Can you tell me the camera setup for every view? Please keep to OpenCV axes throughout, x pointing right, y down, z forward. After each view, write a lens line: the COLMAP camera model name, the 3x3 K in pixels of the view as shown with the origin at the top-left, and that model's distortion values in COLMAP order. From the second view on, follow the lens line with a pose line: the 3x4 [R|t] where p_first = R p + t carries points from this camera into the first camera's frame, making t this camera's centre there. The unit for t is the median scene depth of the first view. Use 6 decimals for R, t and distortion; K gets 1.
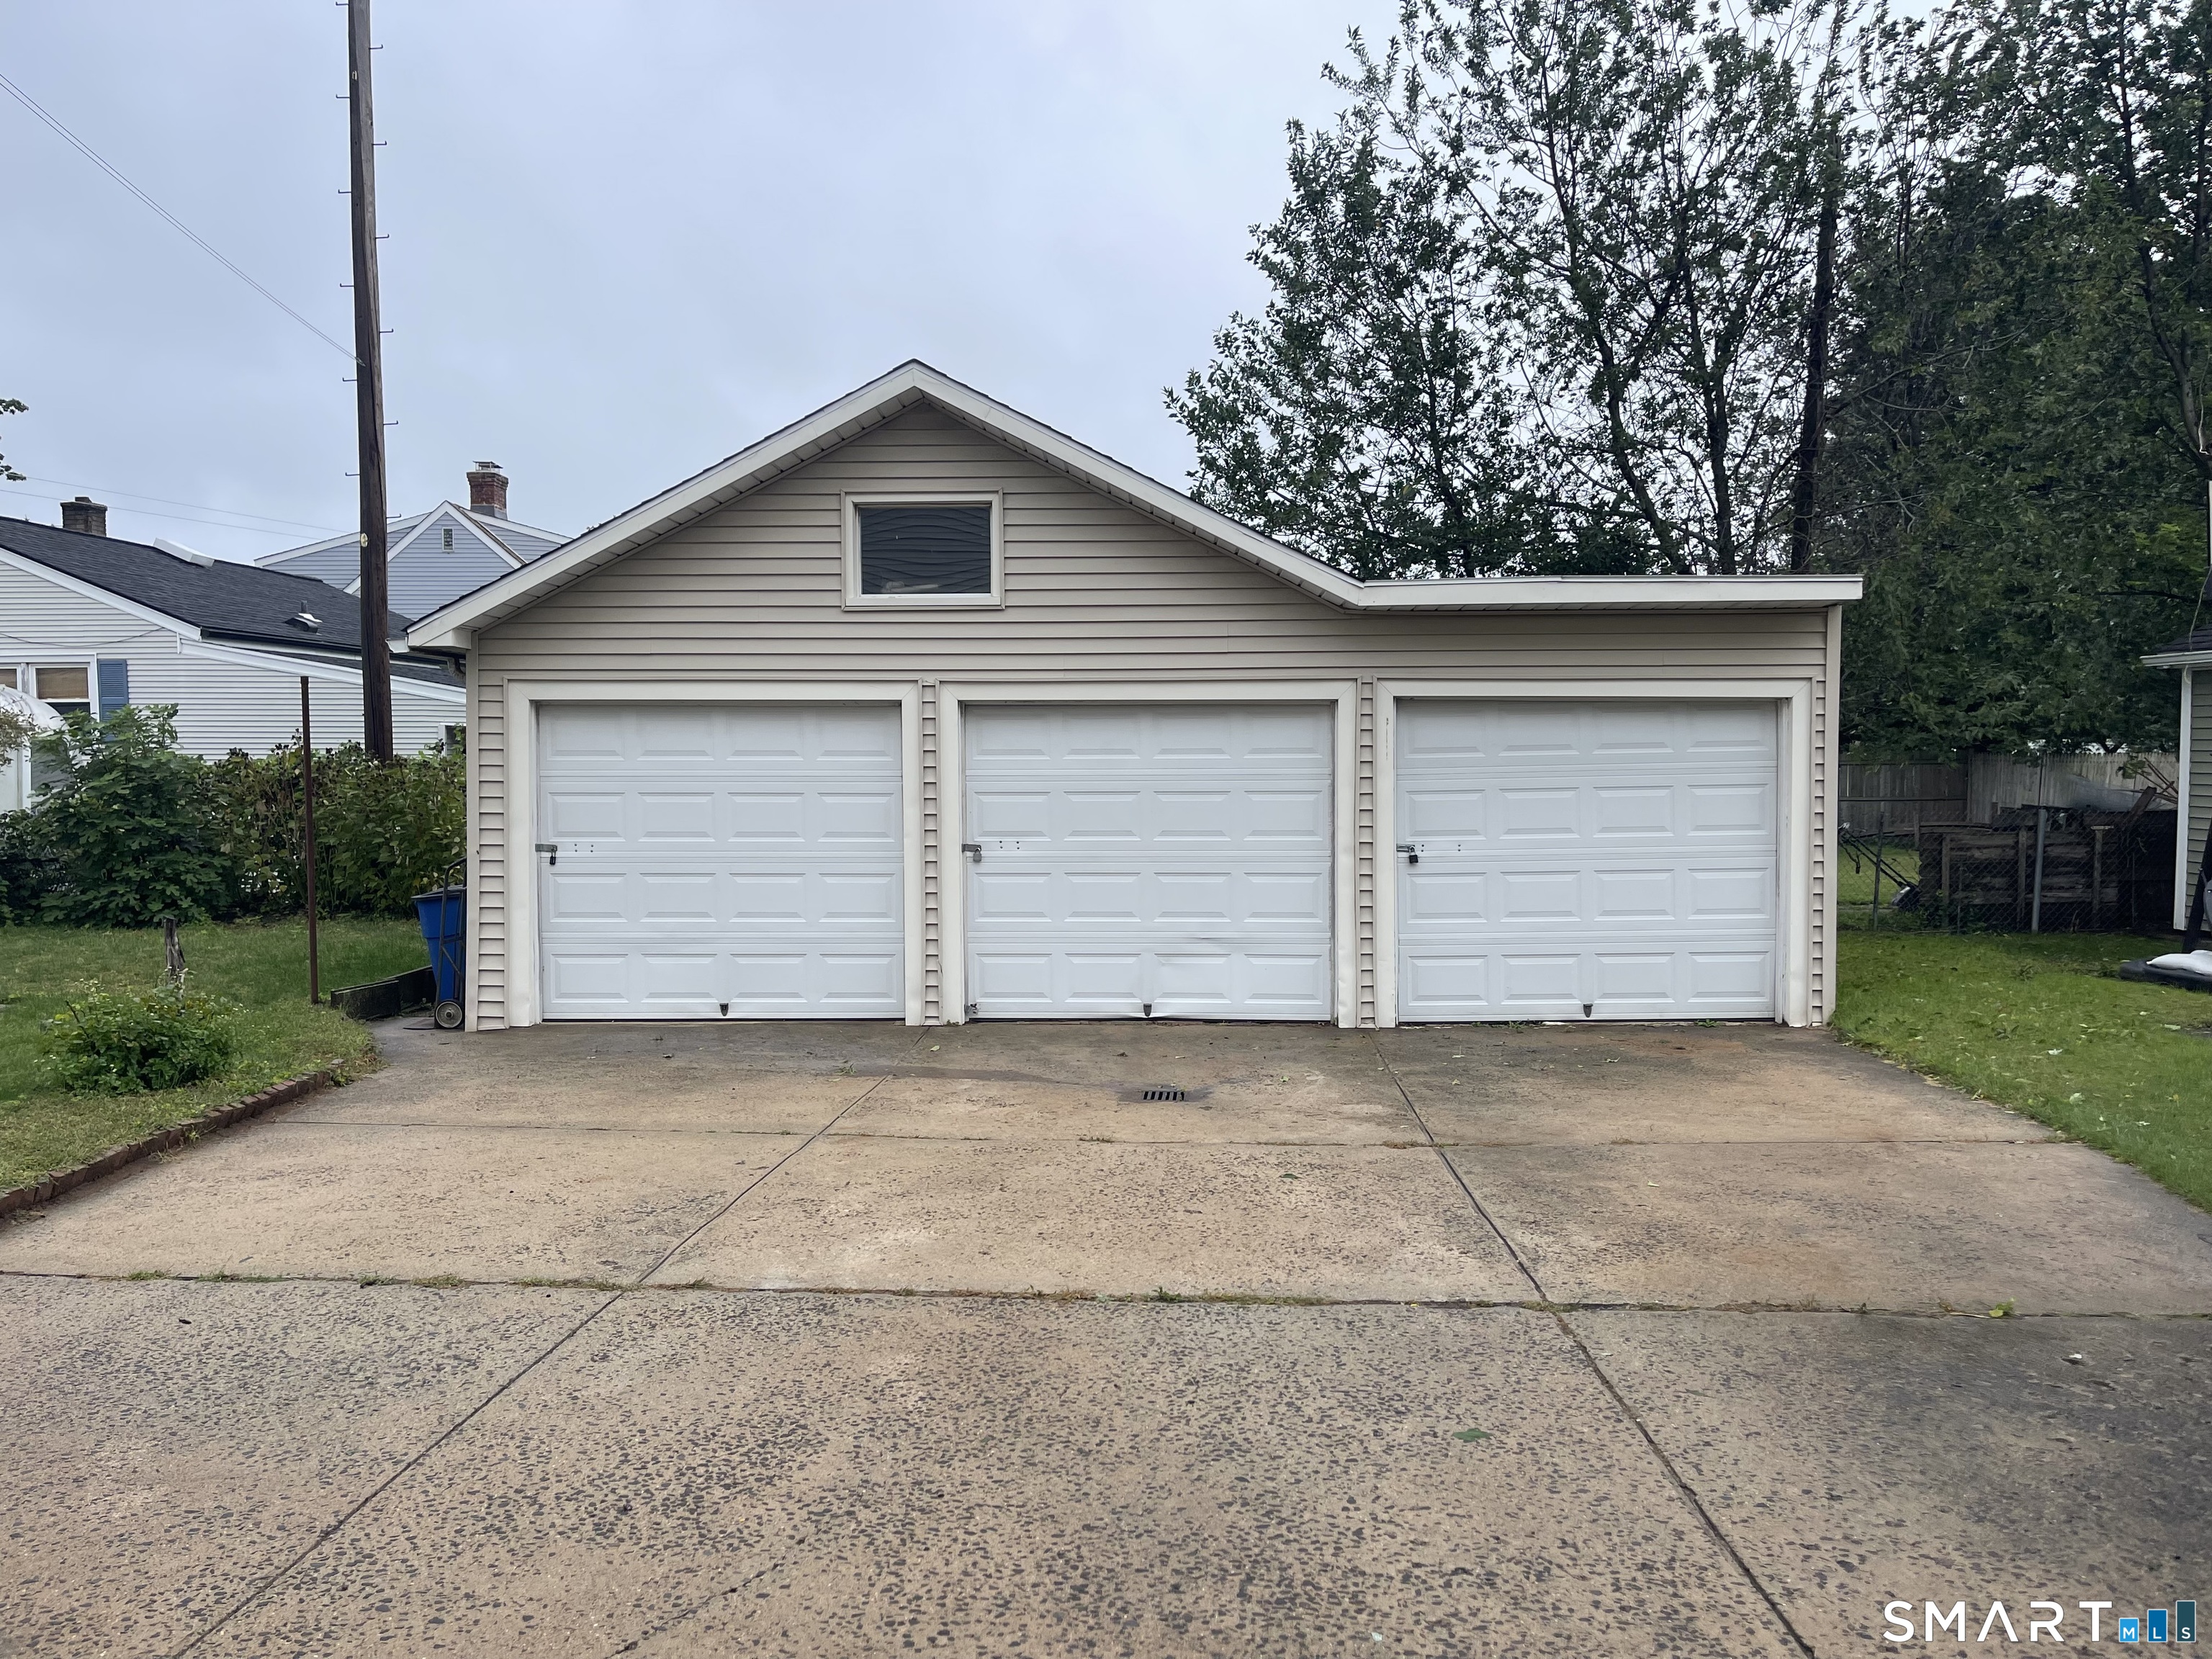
lens RADIAL K [[1692.5, 0, 1003.5], [0, 1692.5, 862.8], [0, 0, 1]] dist [0.089503, -0.135644]
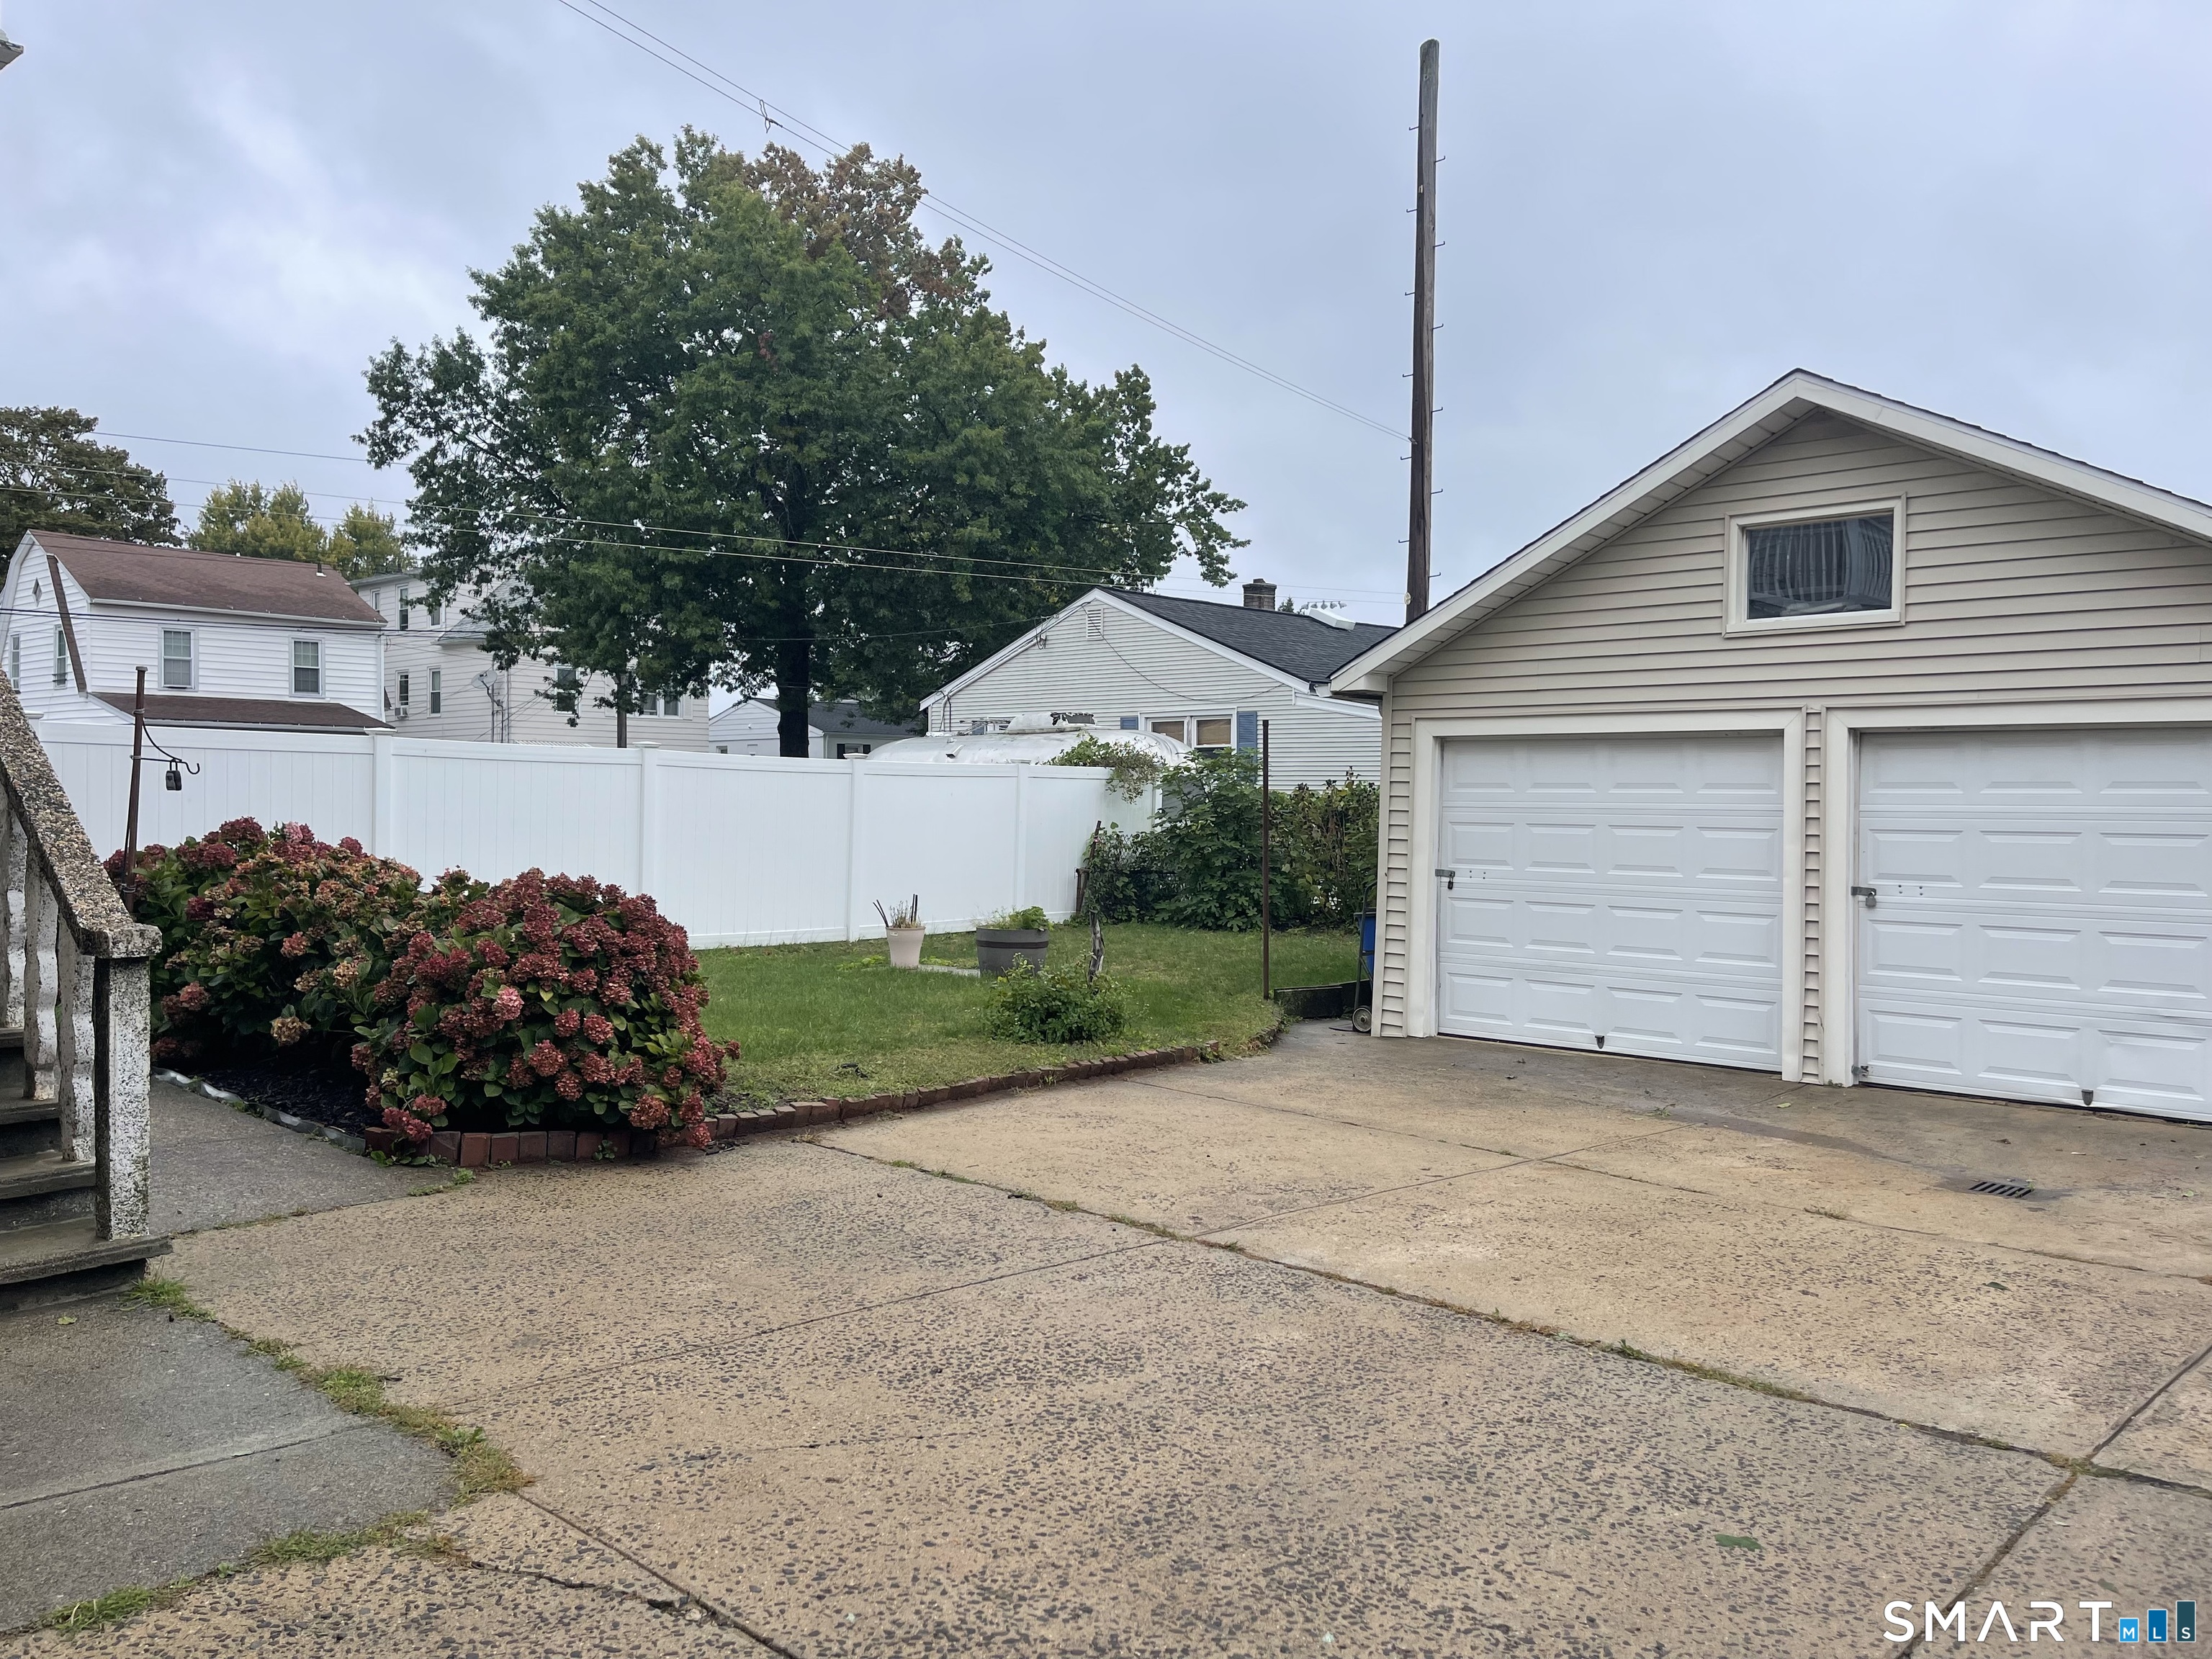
lens RADIAL K [[1685.6, 0, 1108.1], [0, 1685.6, 841.4], [0, 0, 1]] dist [0.081544, -0.099317]
pose [[0.764810, 0.026525, -0.643710, 0.314078], [-0.051927, 0.998439, -0.020554, 0.005253], [0.642160, 0.049145, 0.764993, 0.054213]]
